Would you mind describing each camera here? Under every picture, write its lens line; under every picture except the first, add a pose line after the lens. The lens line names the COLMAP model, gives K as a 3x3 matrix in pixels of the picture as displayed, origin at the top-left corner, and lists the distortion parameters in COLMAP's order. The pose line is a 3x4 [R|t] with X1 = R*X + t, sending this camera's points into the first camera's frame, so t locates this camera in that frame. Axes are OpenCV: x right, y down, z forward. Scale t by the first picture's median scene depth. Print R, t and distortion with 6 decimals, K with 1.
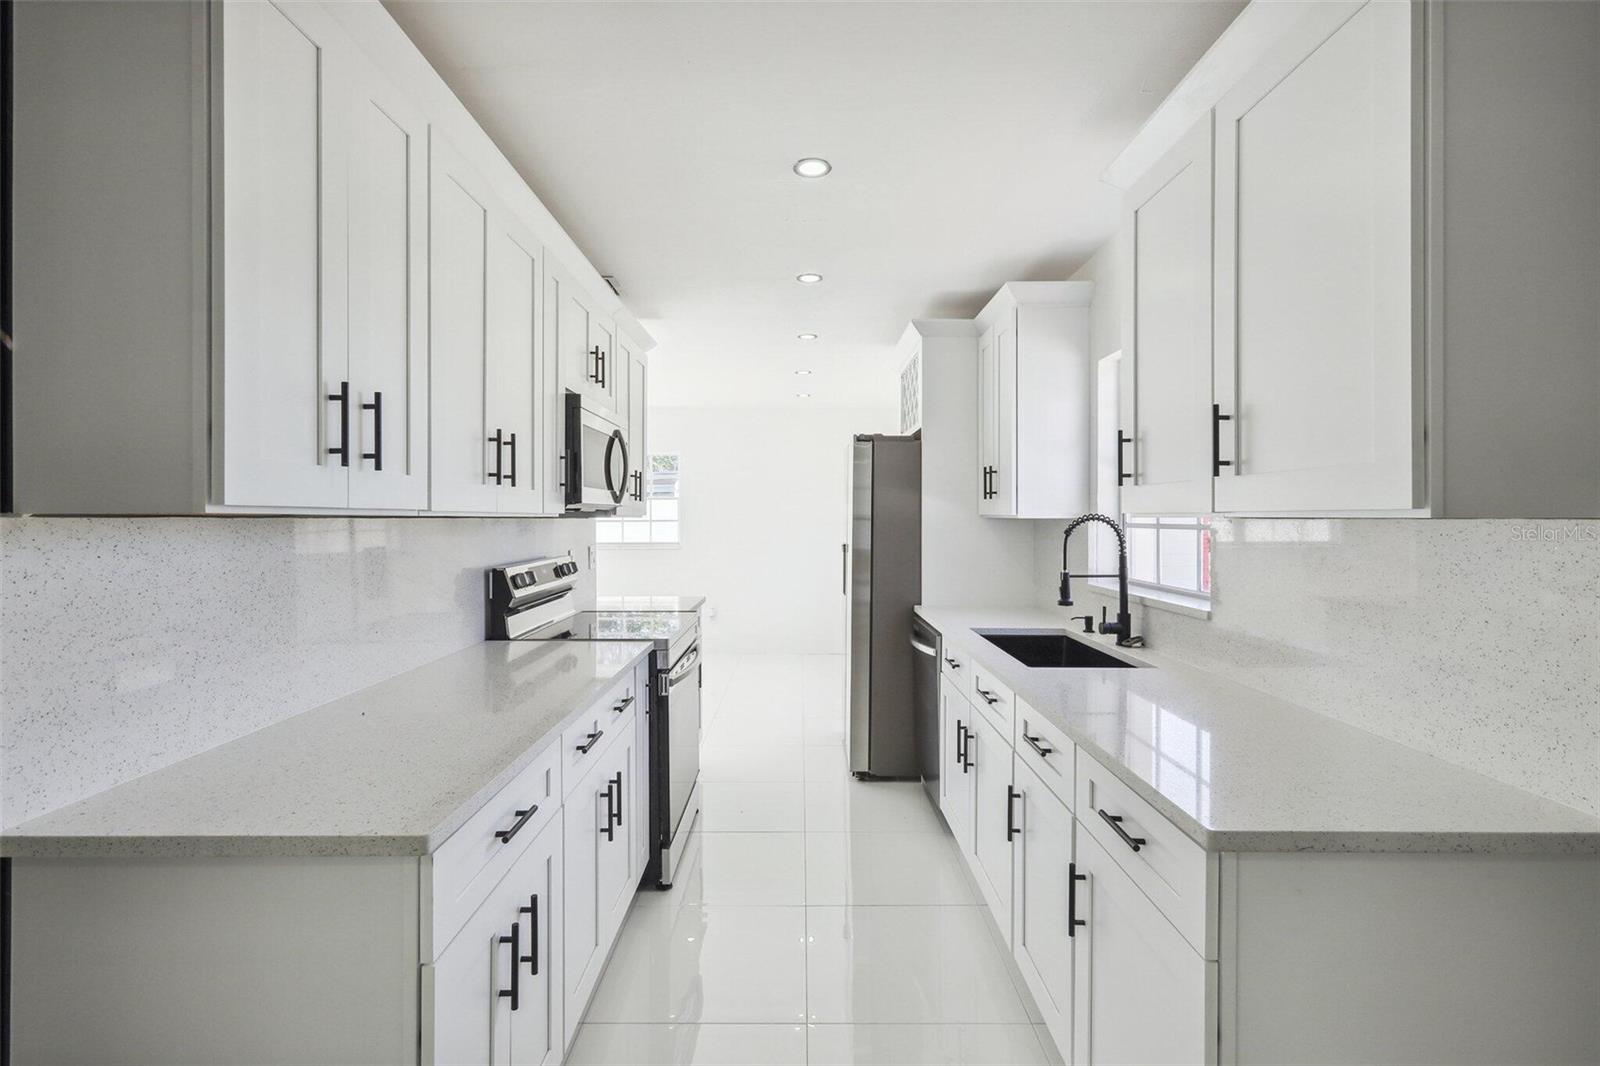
lens RADIAL K [[745.6, 0, 794.1], [0, 745.6, 516.6], [0, 0, 1]] dist [-0.000994, 0.000036]
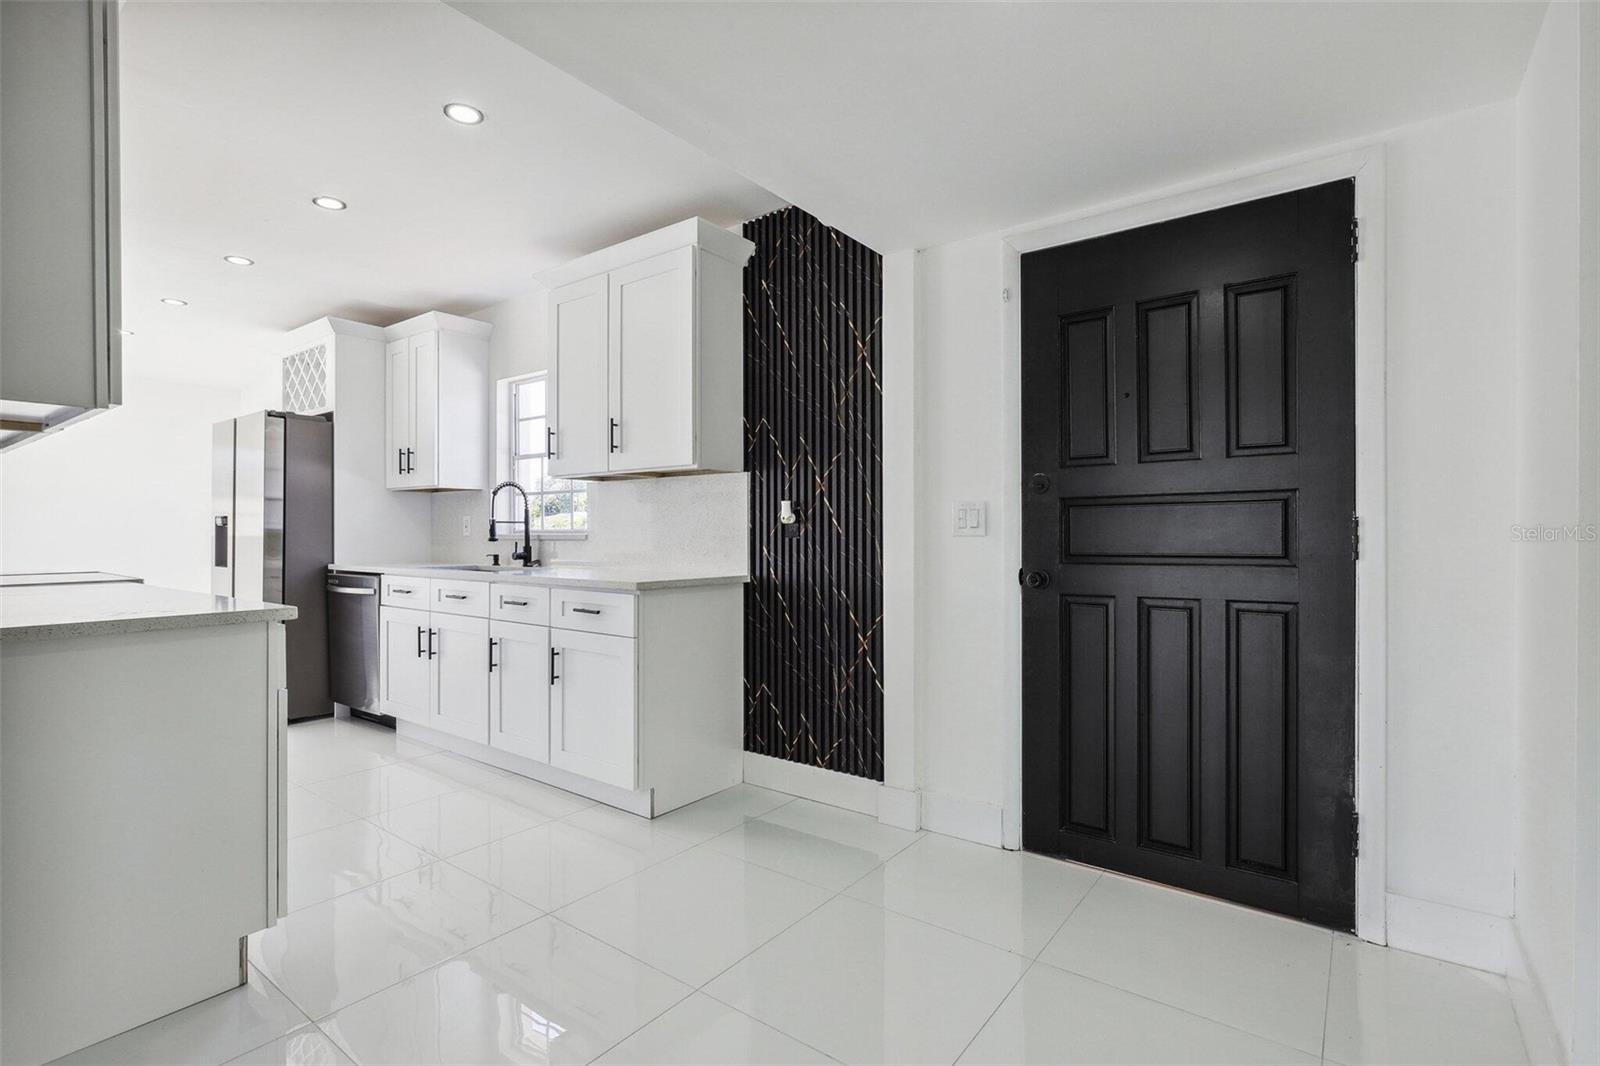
lens RADIAL K [[746.3, 0, 800.0], [0, 746.3, 533.0], [0, 0, 1]] dist [-0.000688, 0.000080]
pose [[0.597832, -0.000662, 0.801621, -0.411655], [0.000122, 1.000000, 0.000734, 0.087692], [-0.801621, -0.000341, 0.597832, -0.347315]]
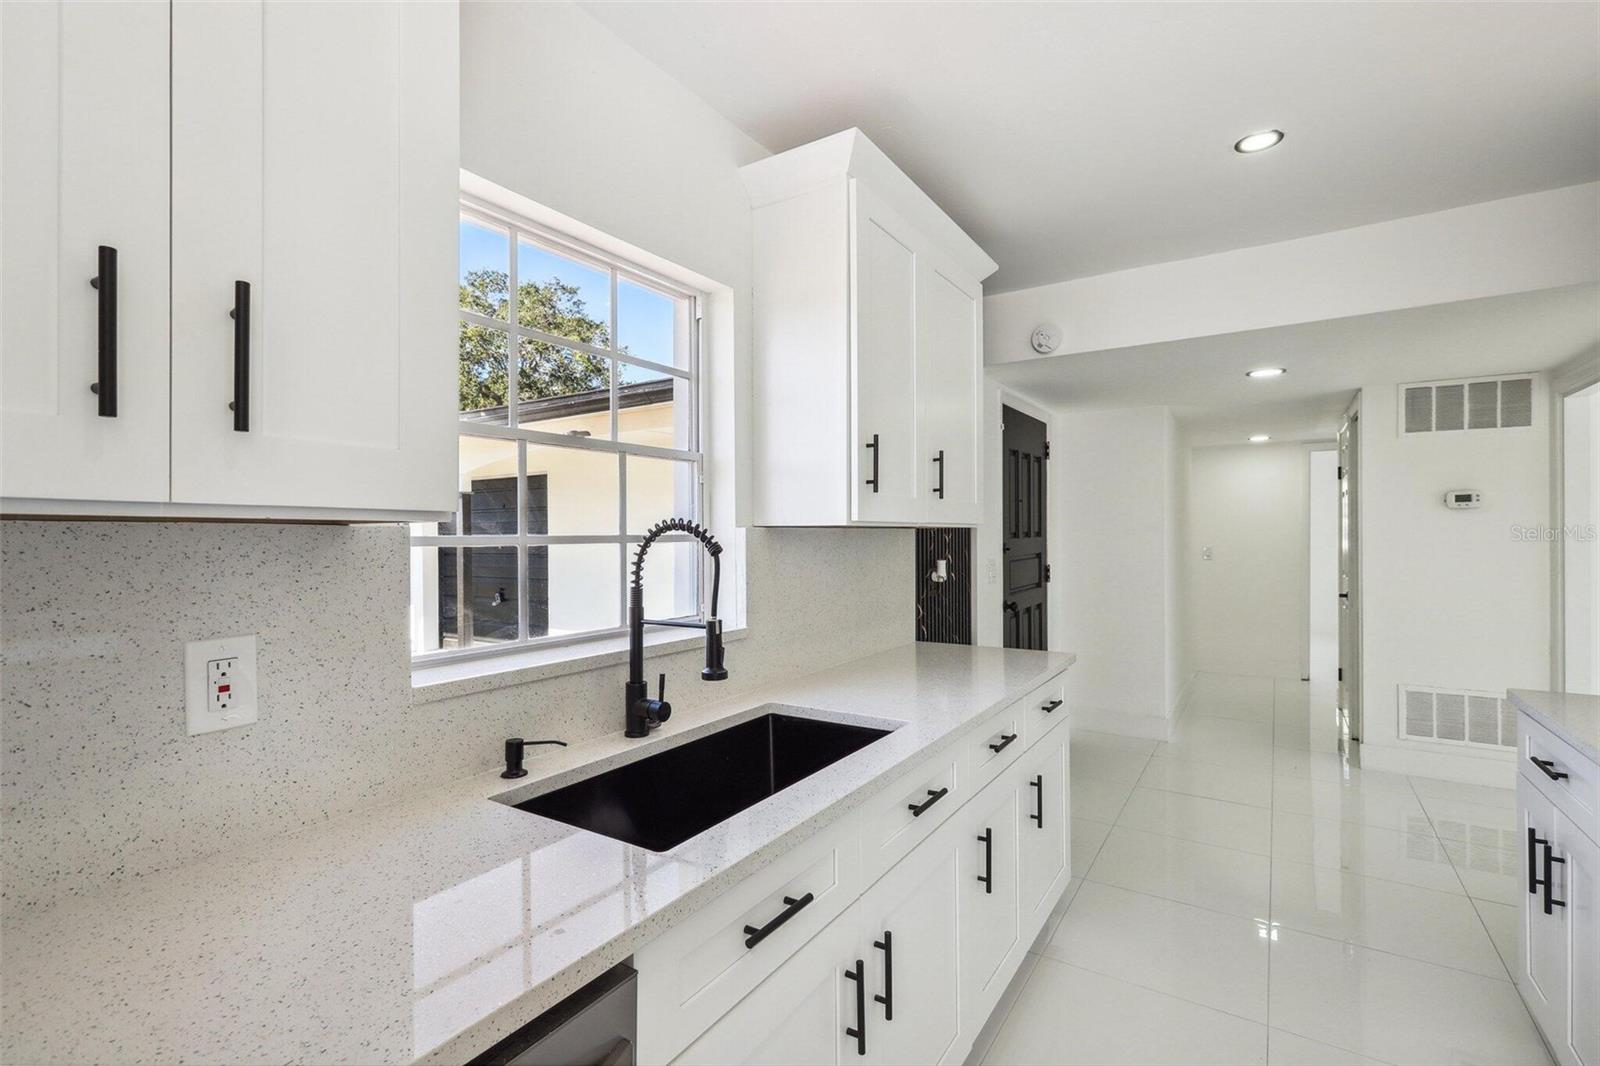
lens RADIAL K [[733.1, 0, 805.4], [0, 733.1, 522.3], [0, 0, 1]] dist [-0.002186, -0.000203]
pose [[-0.845678, 0.008487, 0.533627, 0.003628], [0.001686, 0.999911, -0.013231, 0.005923], [-0.533692, -0.010289, -0.845617, 1.245096]]
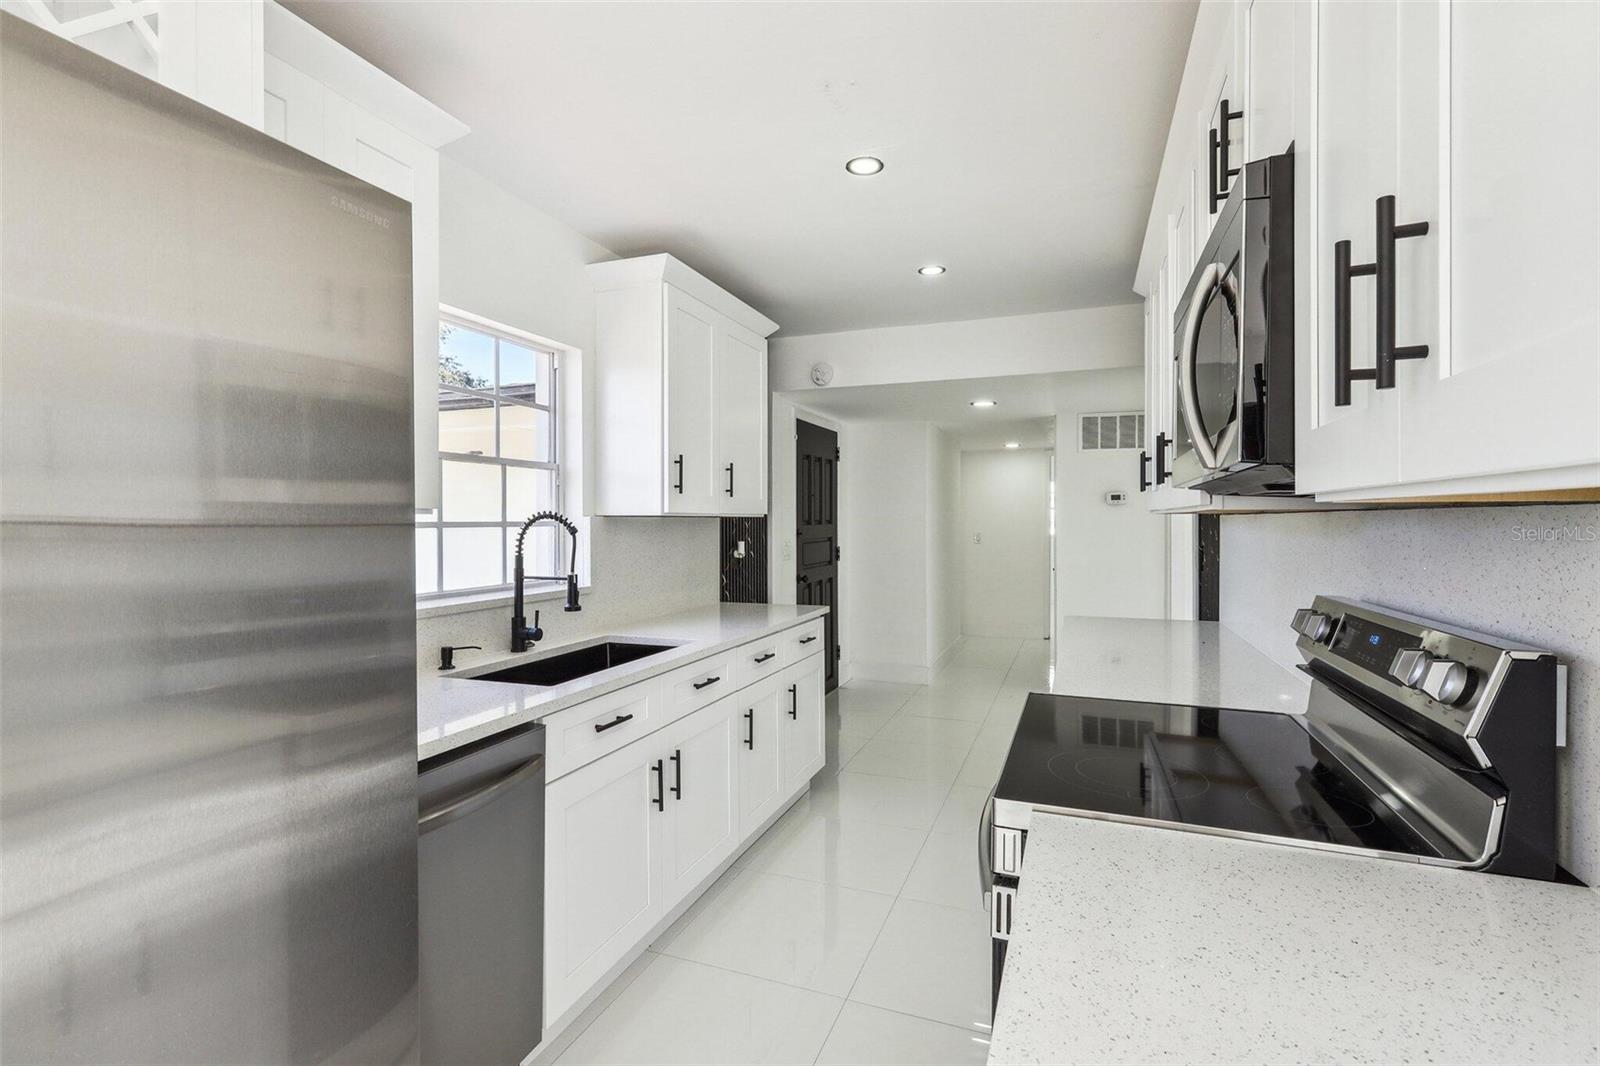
lens RADIAL K [[745.4, 0, 798.5], [0, 745.4, 524.4], [0, 0, 1]] dist [-0.002187, -0.000084]
pose [[-0.936853, -0.004421, 0.349697, -0.188129], [-0.002113, 0.999973, 0.006981, 0.004629], [-0.349718, 0.005801, -0.936837, 1.524691]]
